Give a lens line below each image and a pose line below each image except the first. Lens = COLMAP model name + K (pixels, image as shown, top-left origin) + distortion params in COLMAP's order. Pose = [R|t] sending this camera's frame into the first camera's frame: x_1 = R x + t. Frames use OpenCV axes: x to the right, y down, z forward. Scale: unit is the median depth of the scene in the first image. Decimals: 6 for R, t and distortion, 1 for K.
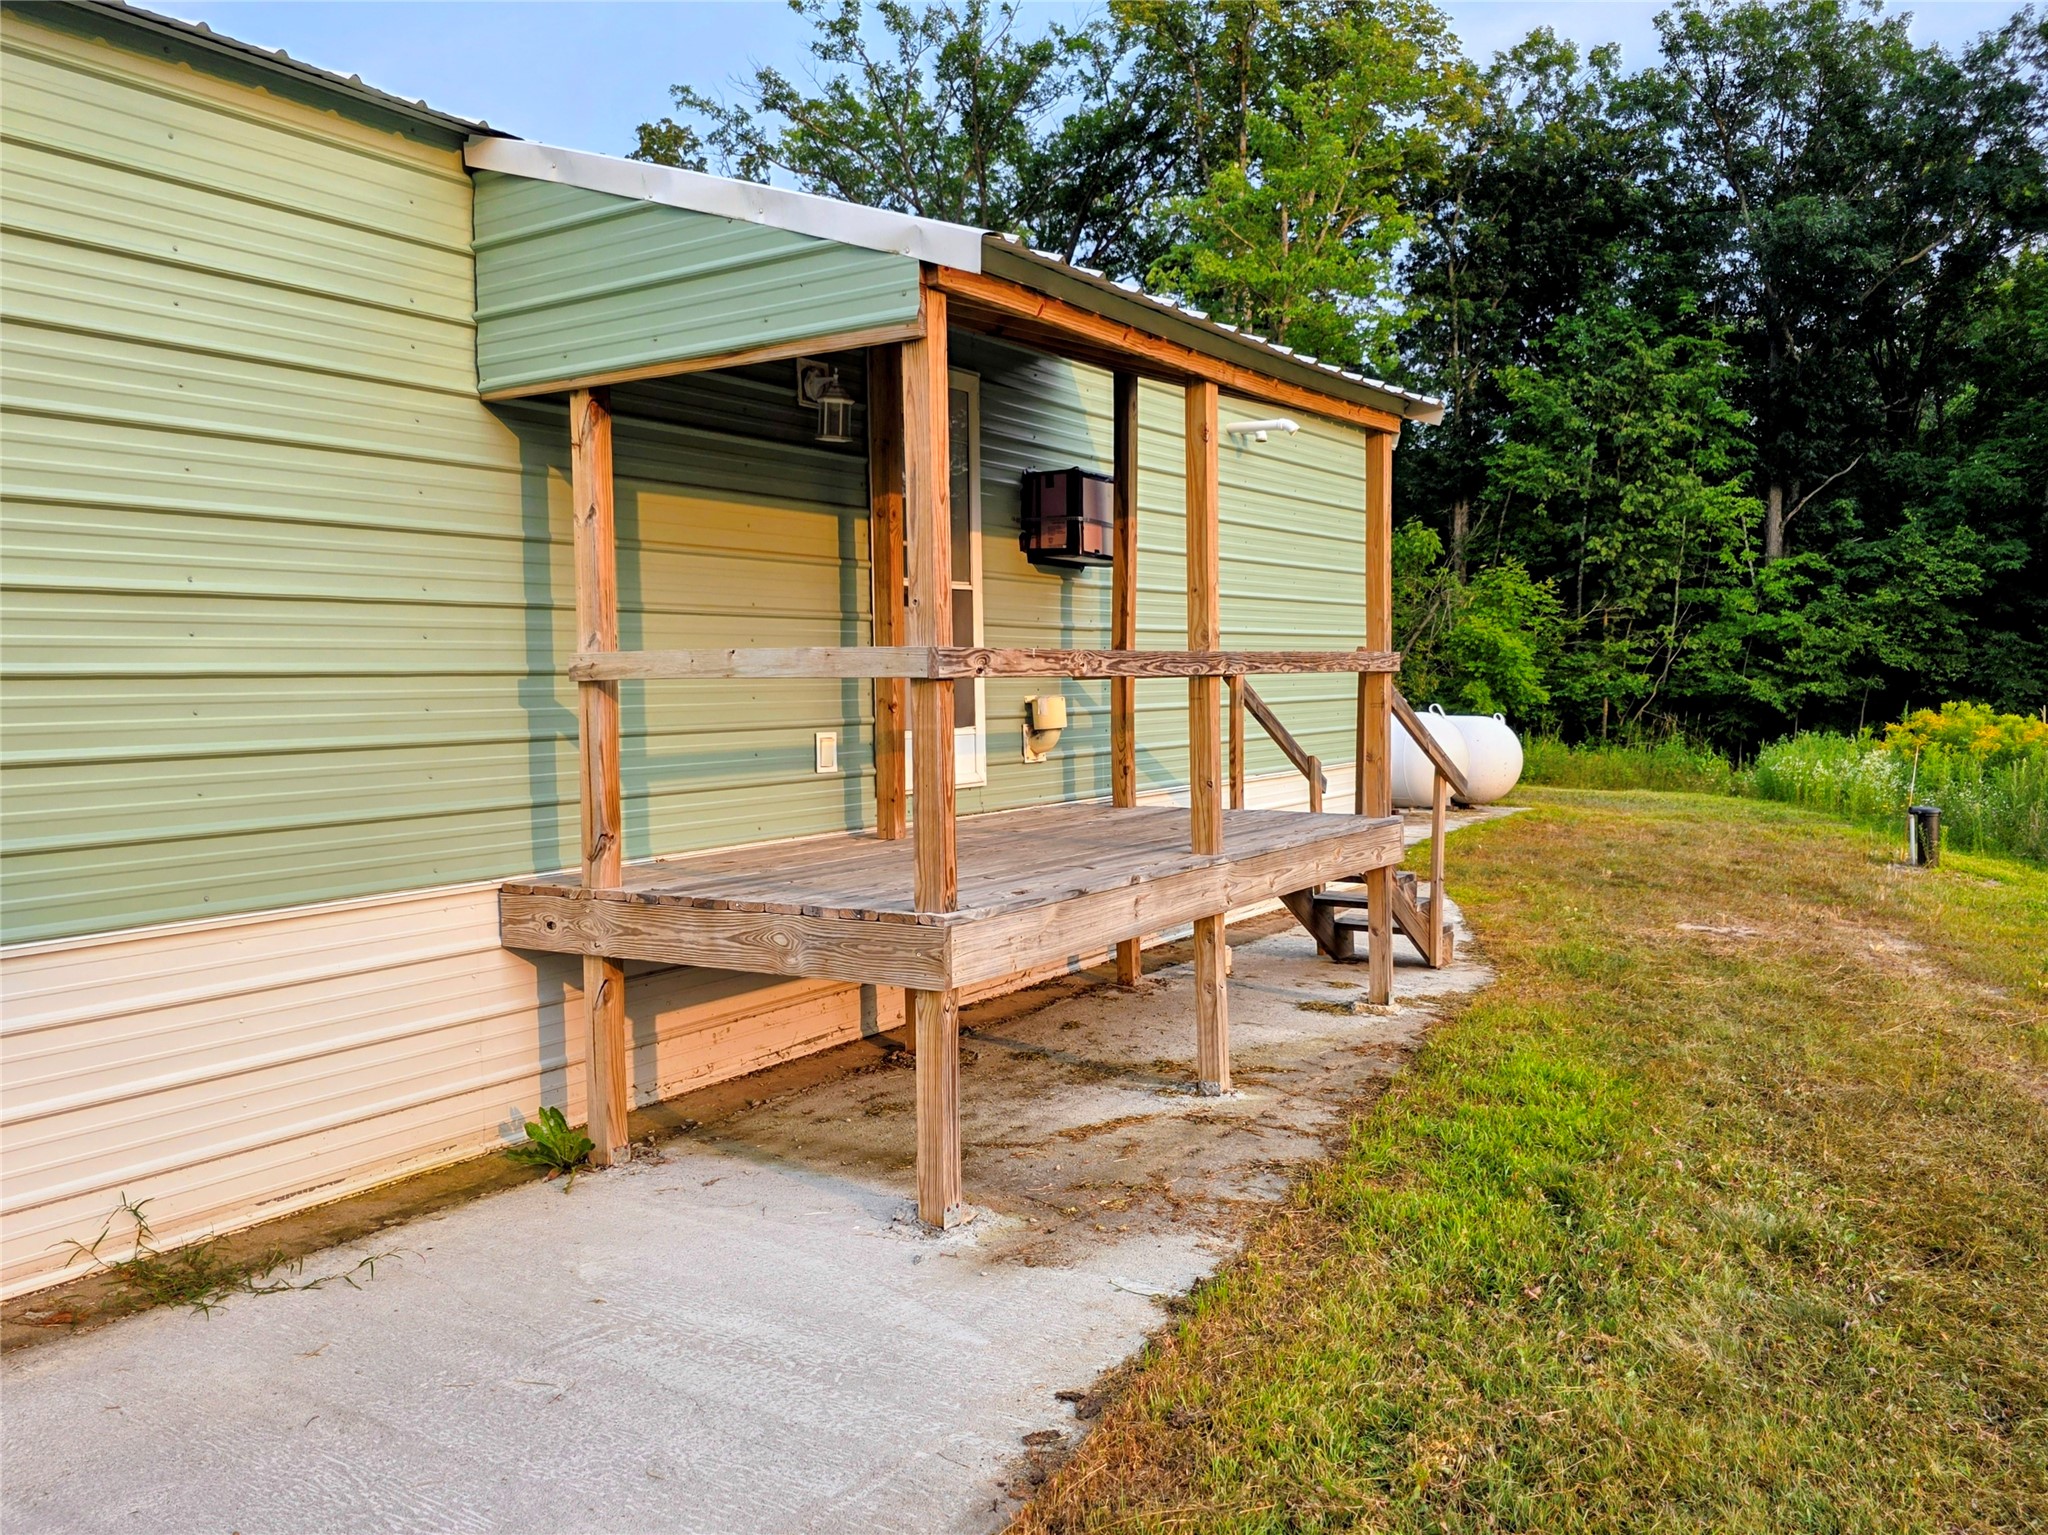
lens RADIAL K [[1616.5, 0, 1033.8], [0, 1616.5, 772.1], [0, 0, 1]] dist [0.049827, -0.021490]
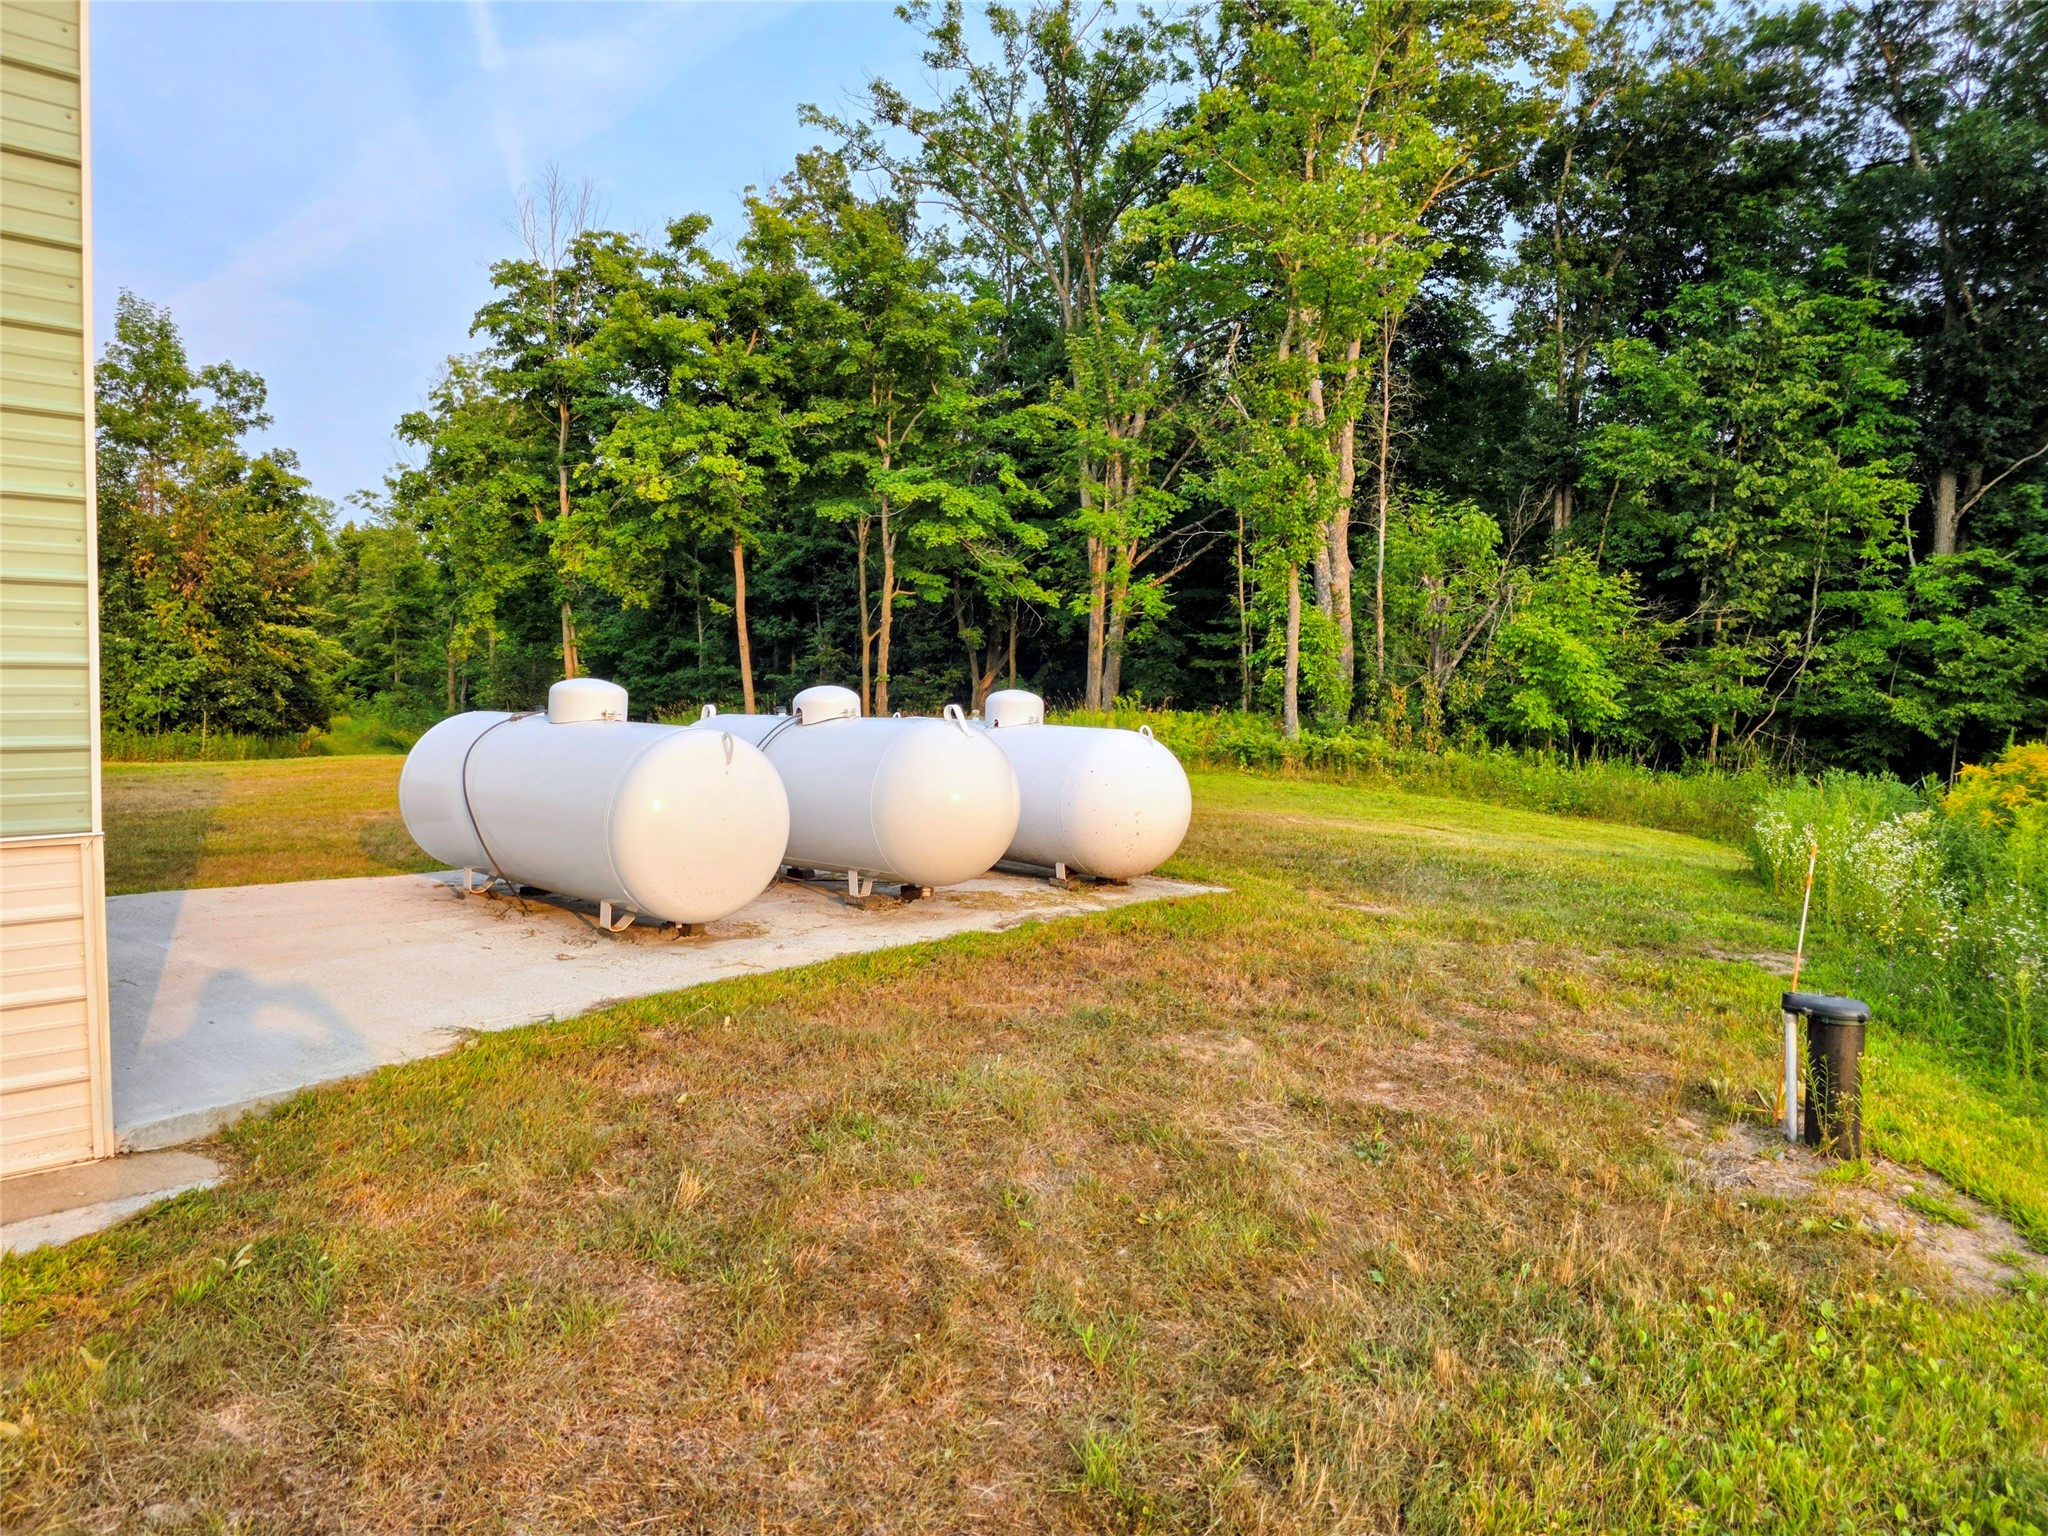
lens RADIAL K [[1365.8, 0, 1025.3], [0, 1365.8, 749.9], [0, 0, 1]] dist [0.022900, -0.007353]
pose [[0.978917, 0.035276, -0.201189, 0.140136], [-0.036848, 0.999313, -0.004072, -0.010294], [0.200907, 0.011400, 0.979544, 0.211088]]
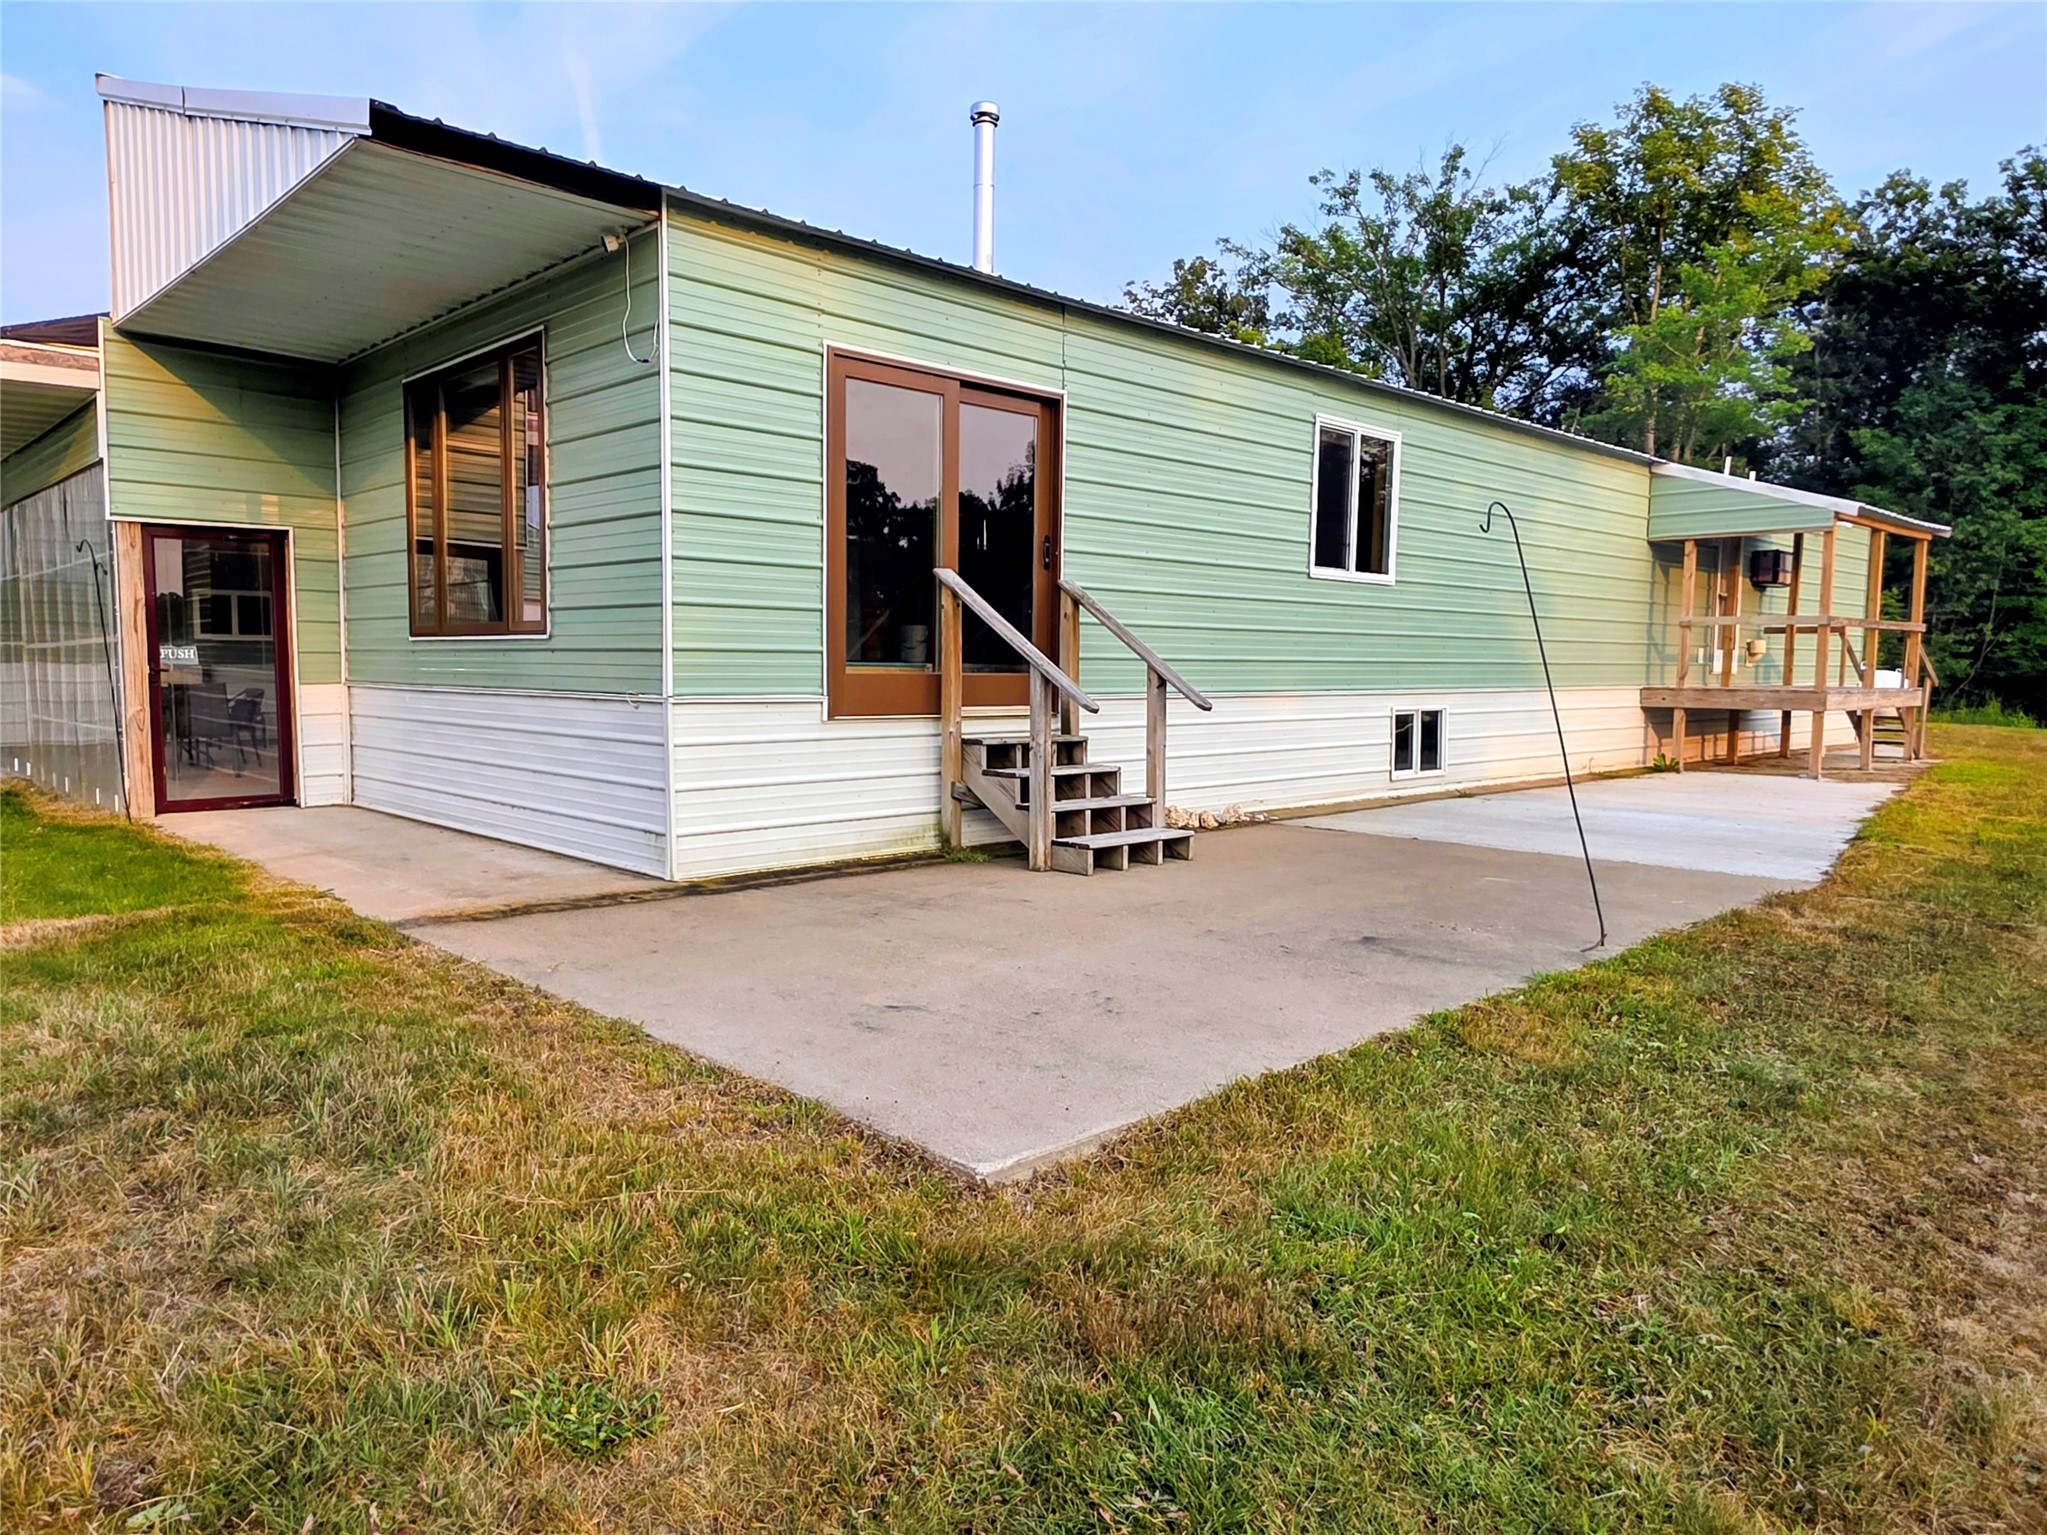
lens RADIAL K [[1339.6, 0, 1023.7], [0, 1339.6, 779.1], [0, 0, 1]] dist [-0.005499, 0.010505]
pose [[0.972257, 0.043259, -0.229879, -0.118558], [-0.036112, 0.998727, 0.035205, 0.026463], [0.231110, -0.025927, 0.972582, -0.250679]]
